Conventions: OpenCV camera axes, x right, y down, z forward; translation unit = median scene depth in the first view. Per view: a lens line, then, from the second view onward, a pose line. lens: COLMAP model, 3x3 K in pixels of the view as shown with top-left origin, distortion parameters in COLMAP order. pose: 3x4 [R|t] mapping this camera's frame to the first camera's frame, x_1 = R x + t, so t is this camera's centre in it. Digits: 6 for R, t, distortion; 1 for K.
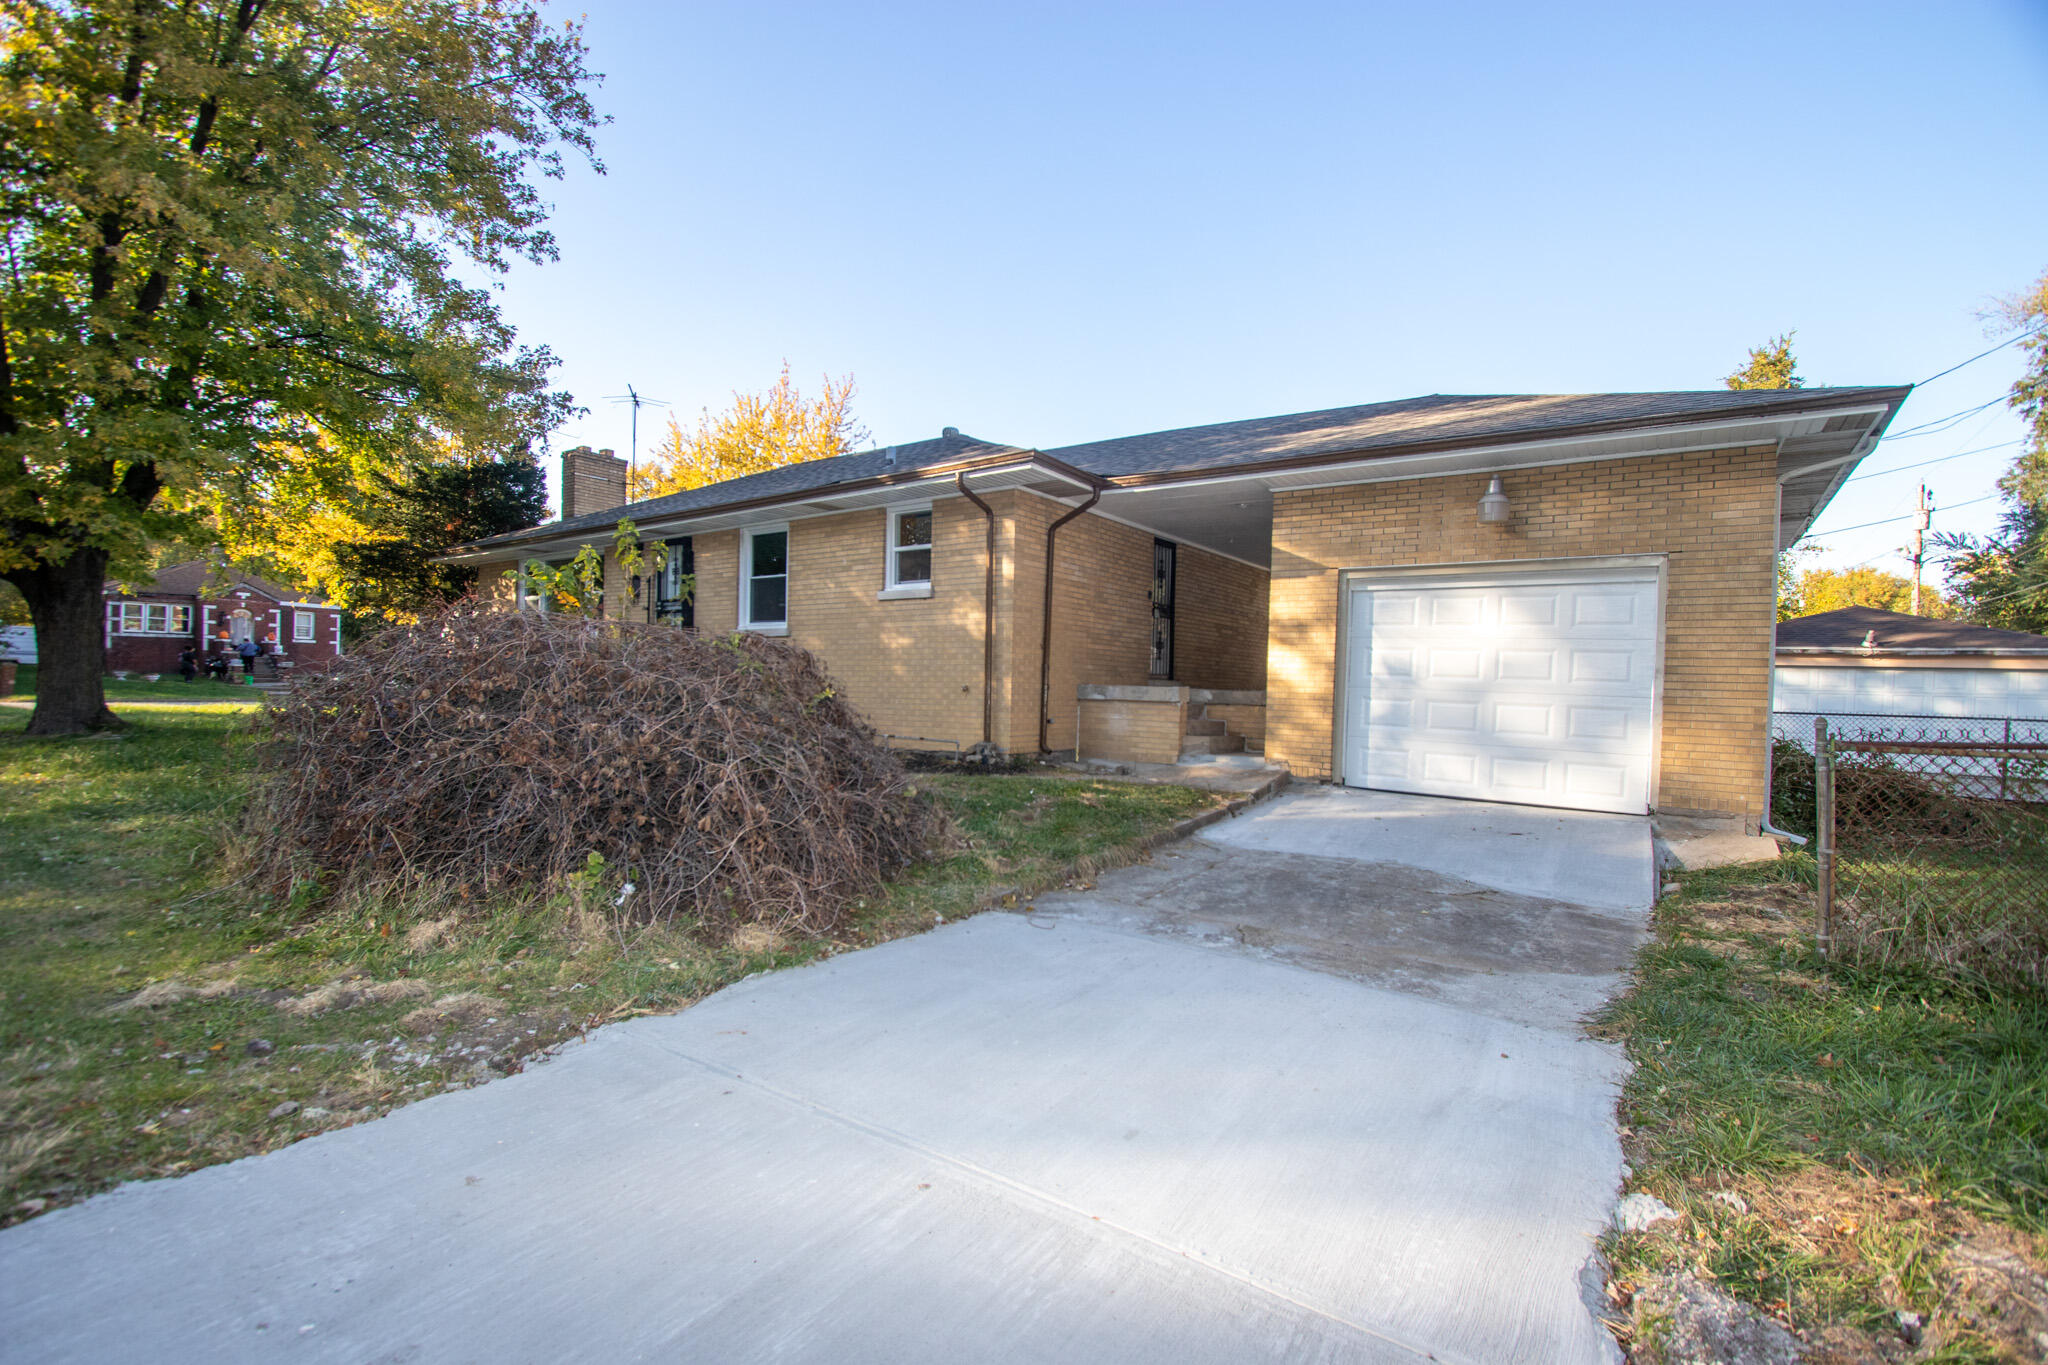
lens RADIAL K [[939.8, 0, 1016.8], [0, 939.8, 690.5], [0, 0, 1]] dist [-0.016669, 0.003864]
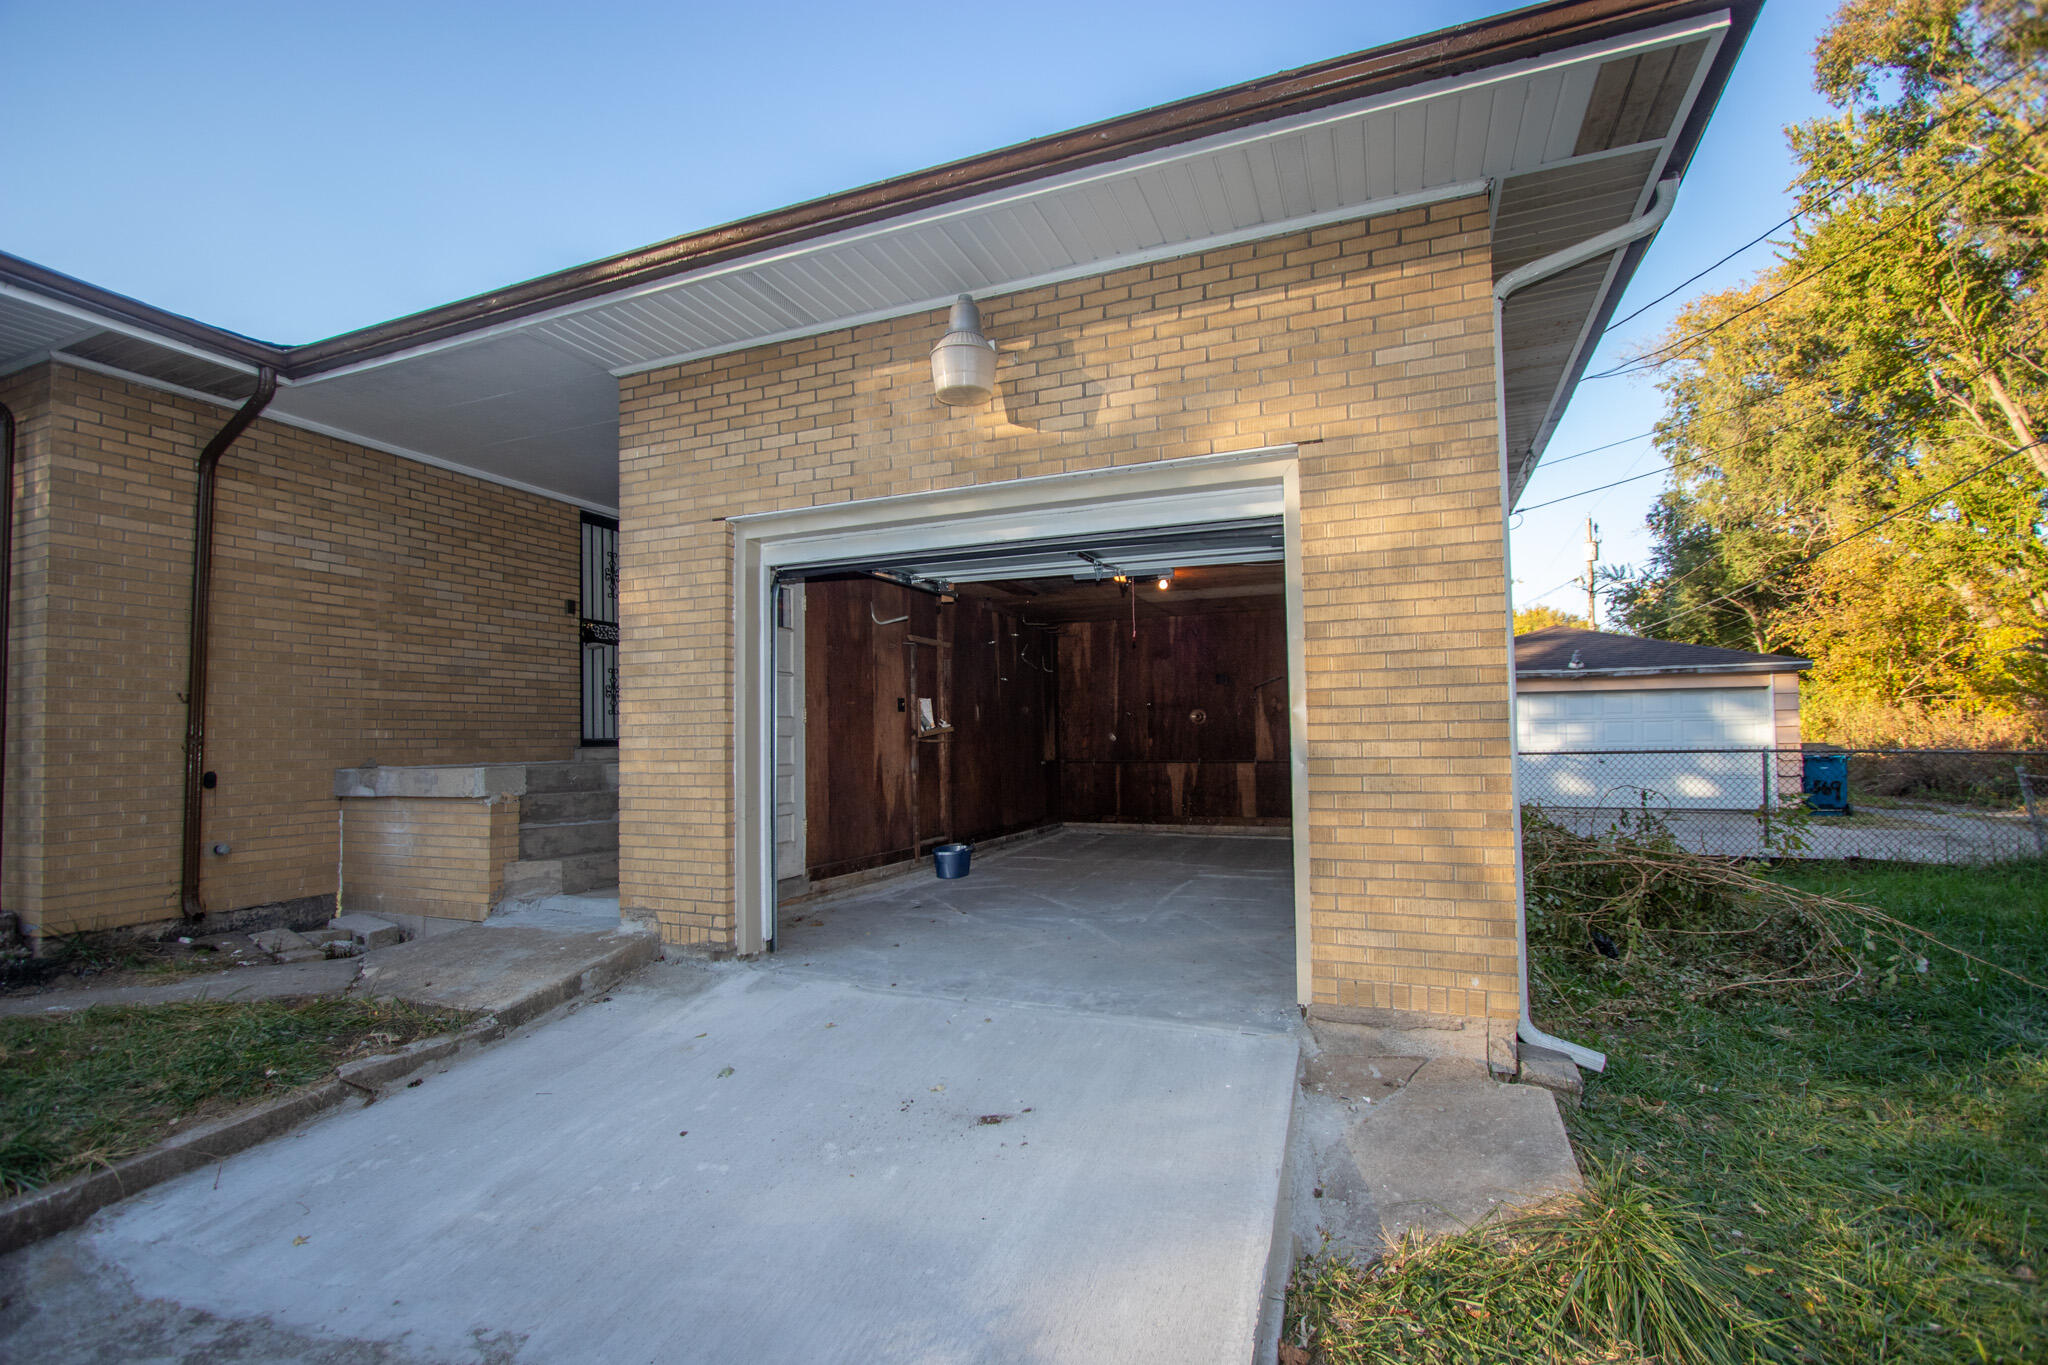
lens RADIAL K [[939.8, 0, 1024.1], [0, 939.8, 686.2], [0, 0, 1]] dist [-0.016669, 0.003864]
pose [[0.972248, -0.030534, 0.231952, 0.336158], [0.044482, 0.997487, -0.055140, -0.006956], [-0.229686, 0.063928, 0.971163, 0.433796]]
